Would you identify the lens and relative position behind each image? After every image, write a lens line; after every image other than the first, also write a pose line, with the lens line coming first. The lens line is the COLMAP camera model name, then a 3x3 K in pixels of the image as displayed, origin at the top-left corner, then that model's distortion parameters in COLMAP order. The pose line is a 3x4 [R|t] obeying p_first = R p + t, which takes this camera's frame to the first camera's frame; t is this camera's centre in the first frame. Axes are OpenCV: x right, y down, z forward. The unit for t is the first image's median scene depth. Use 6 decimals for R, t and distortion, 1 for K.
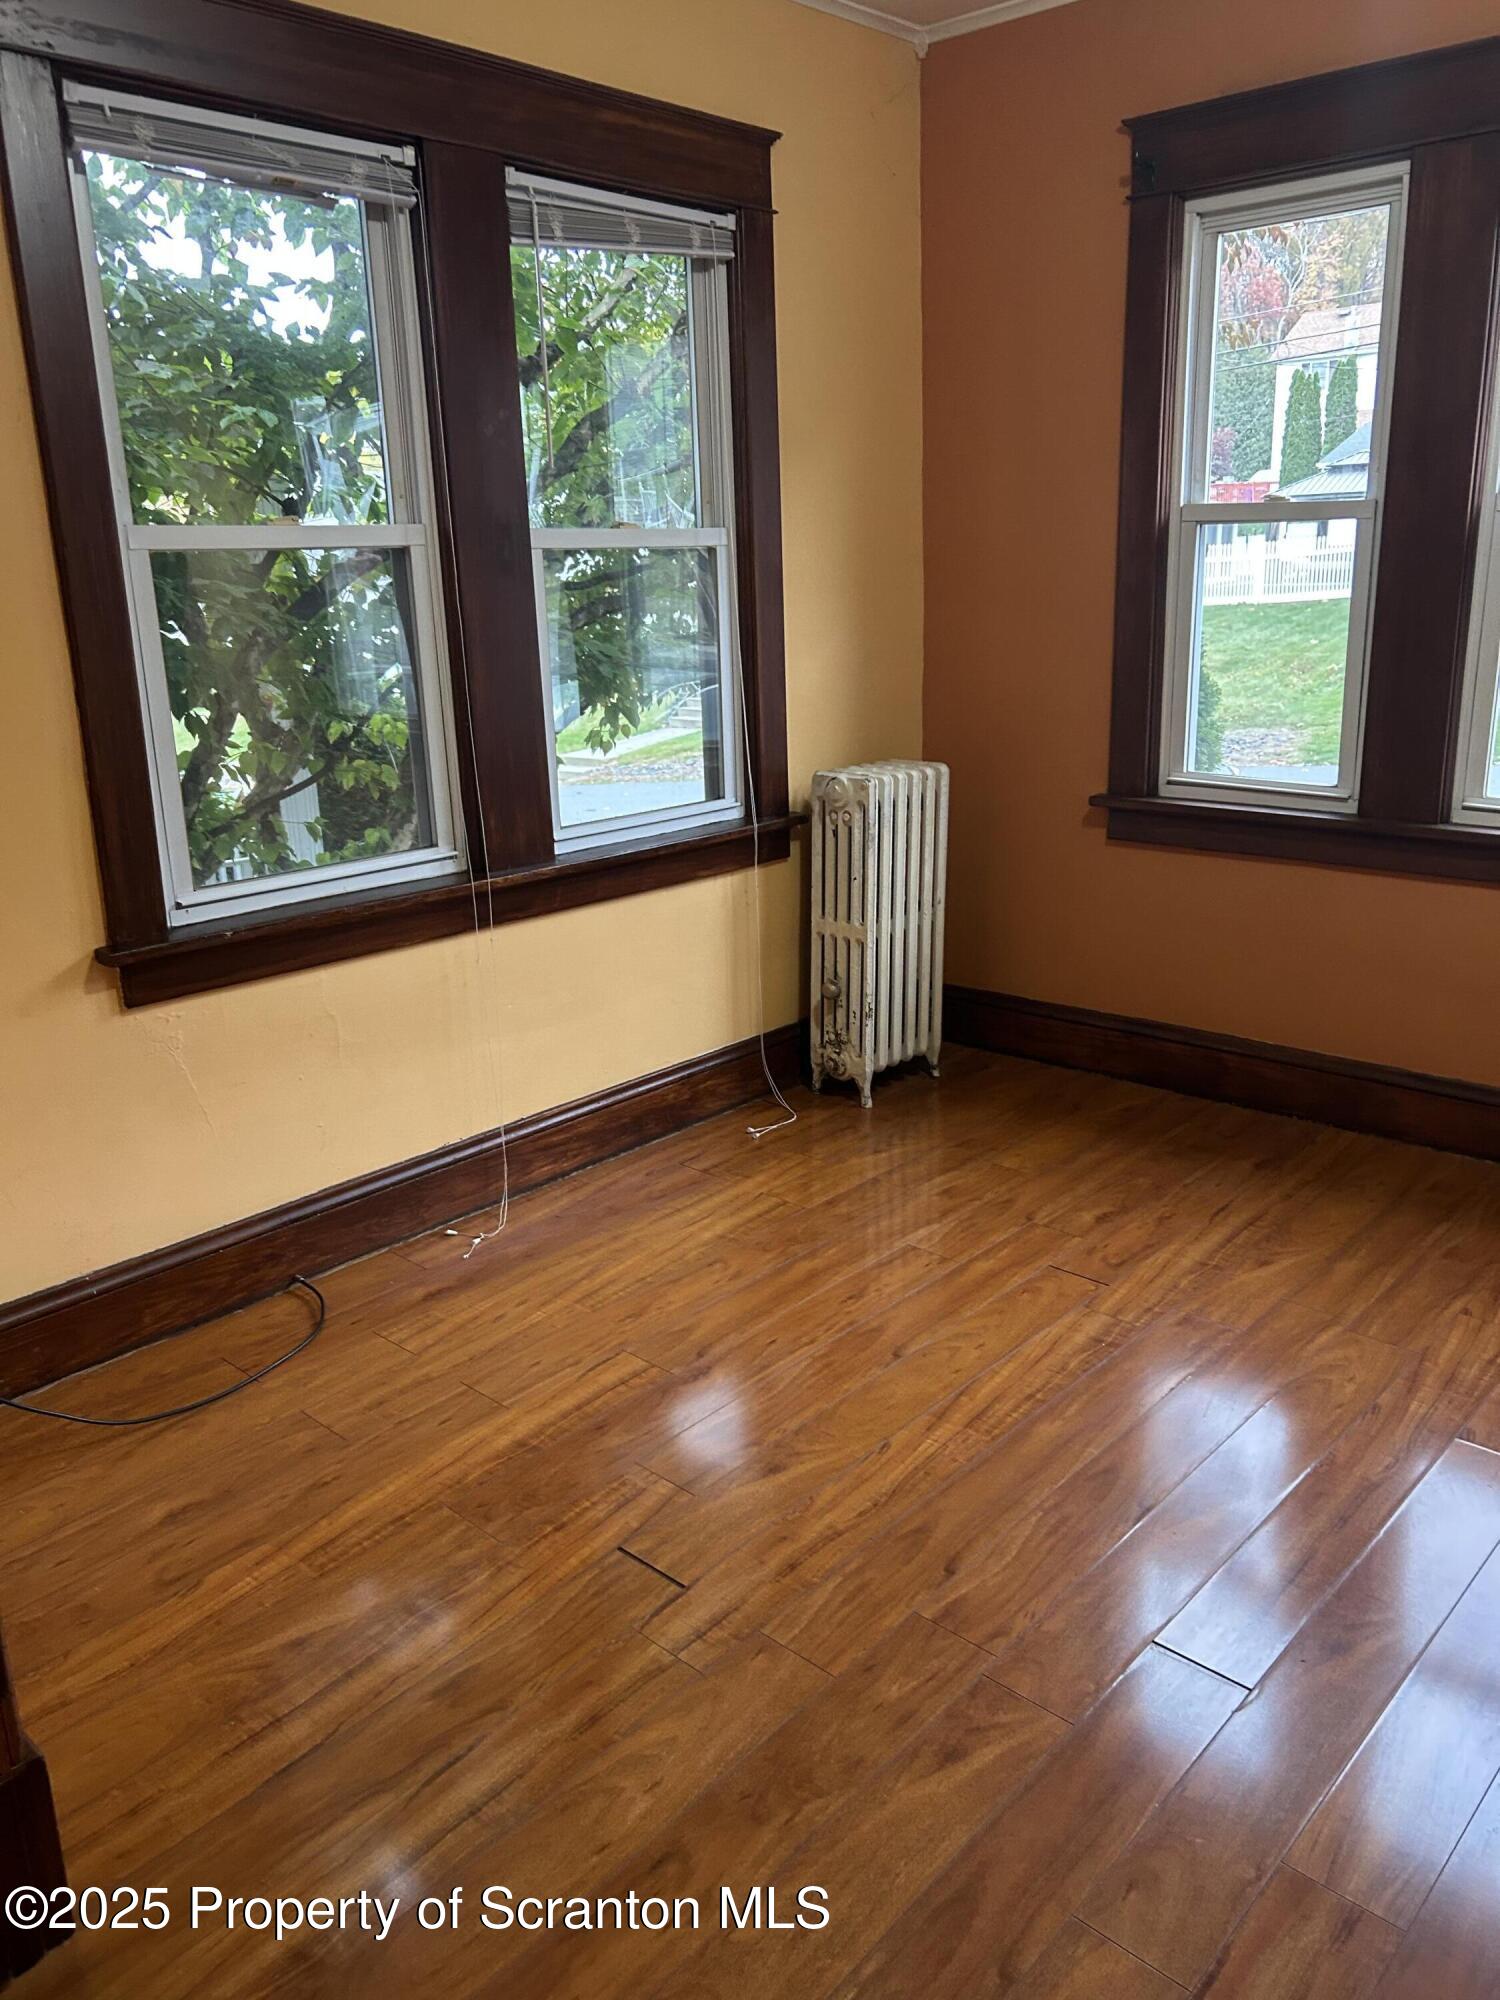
lens RADIAL K [[1520.5, 0, 750.4], [0, 1520.5, 986.1], [0, 0, 1]] dist [0.089039, -0.094872]
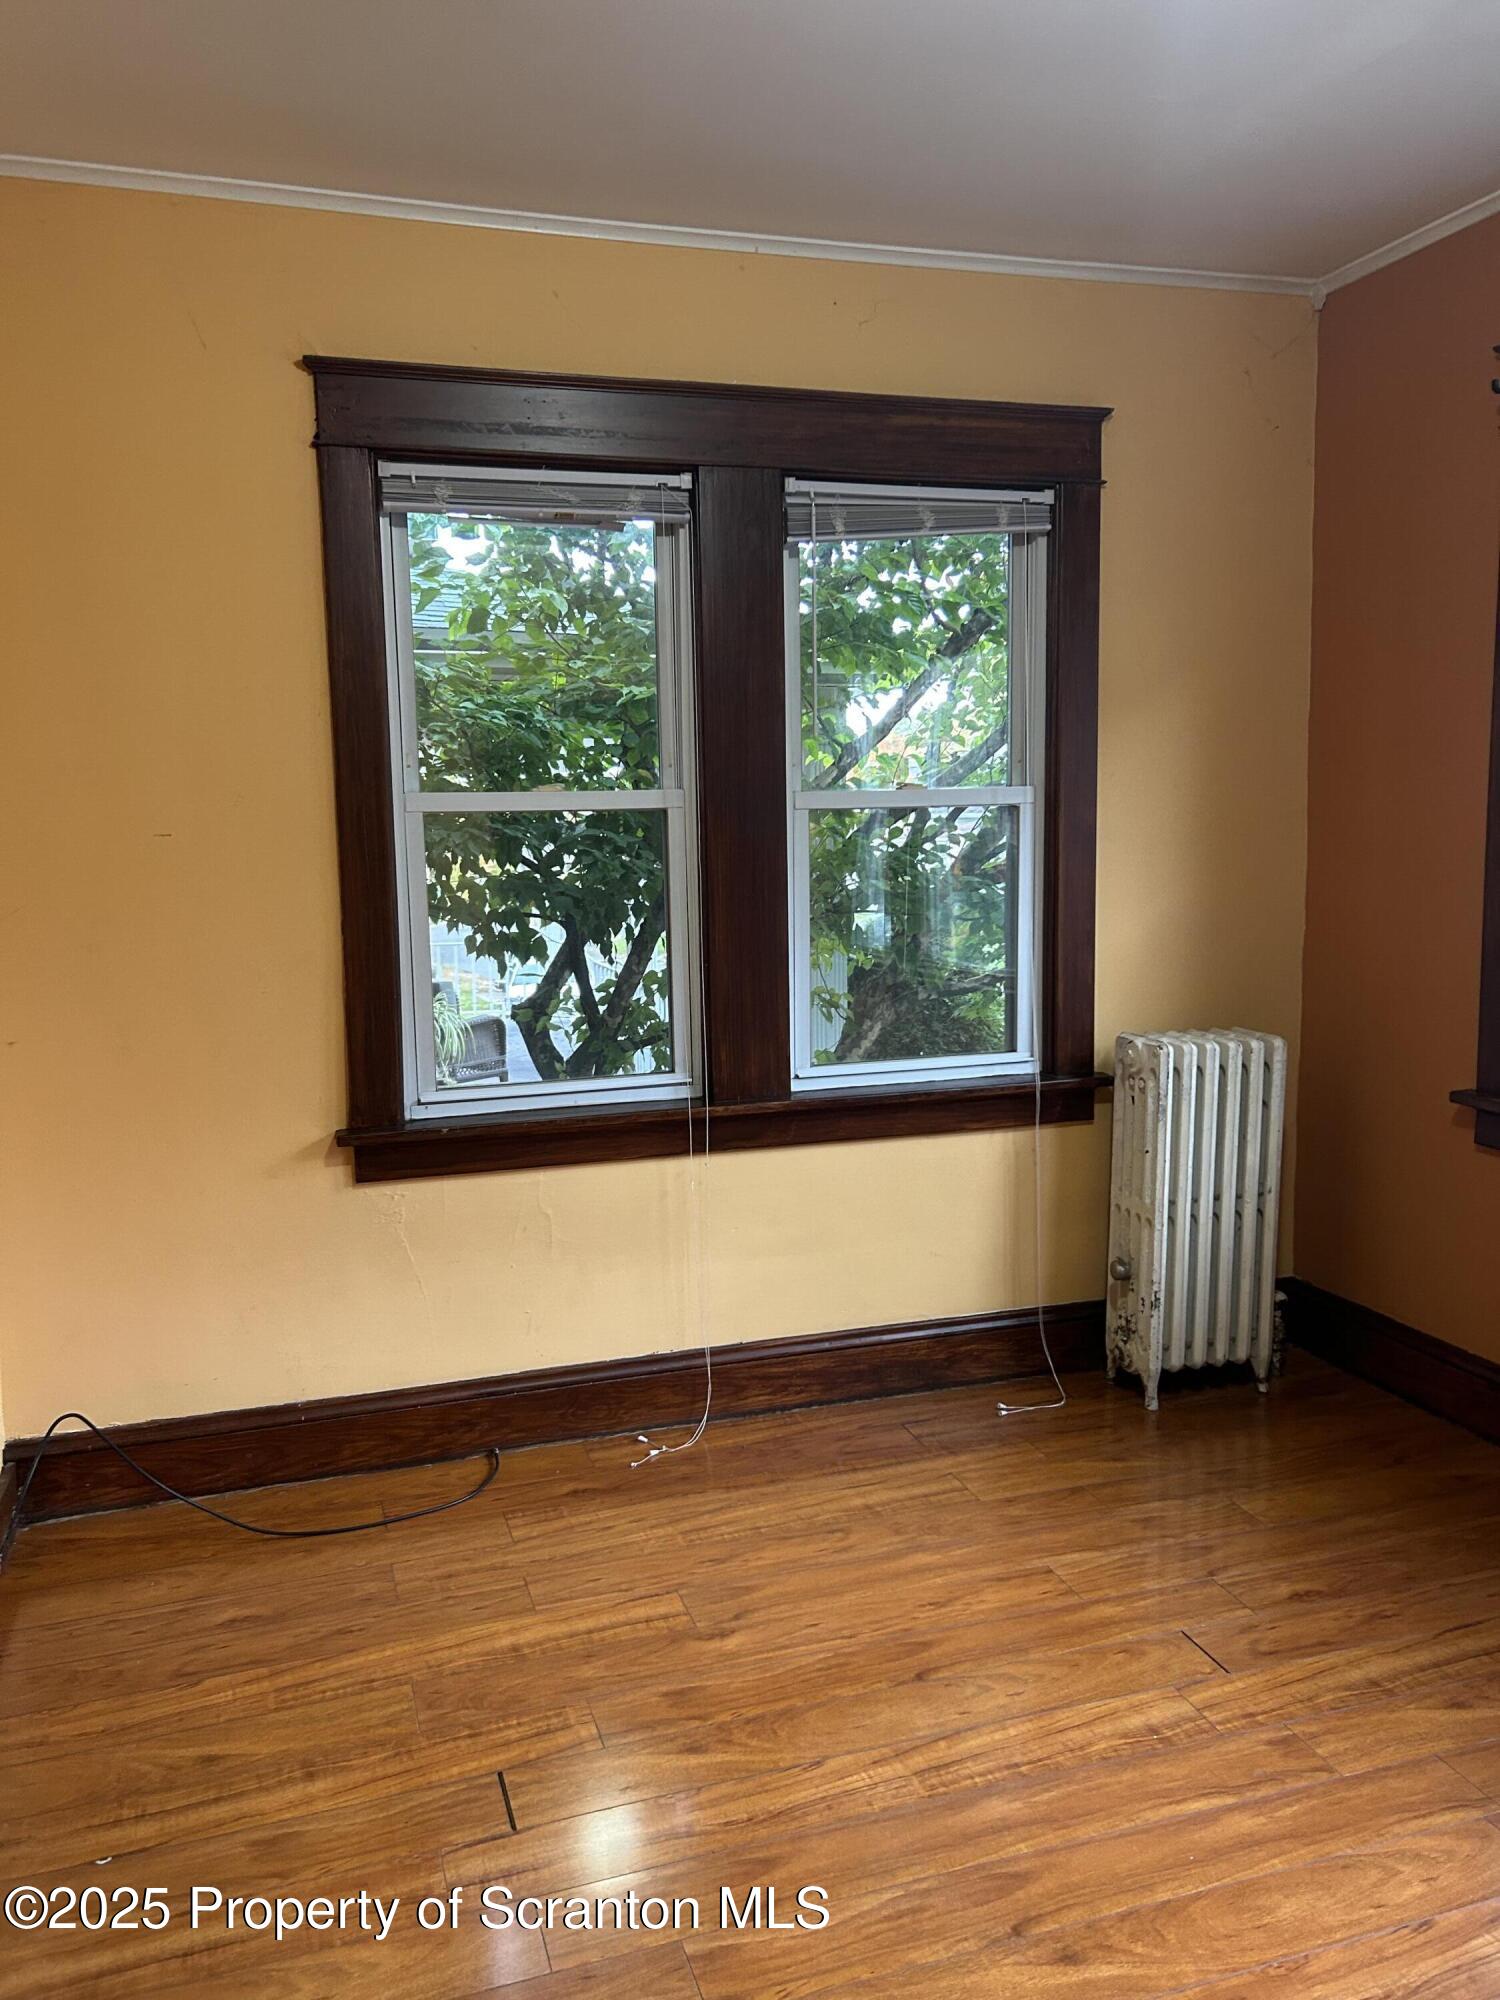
lens RADIAL K [[1534.4, 0, 757.8], [0, 1534.4, 998.5], [0, 0, 1]] dist [0.051885, -0.050220]
pose [[0.859861, 0.072985, -0.505284, 0.383563], [-0.139819, 0.985553, -0.095579, -0.046690], [0.491009, 0.152833, 0.857644, 0.087156]]
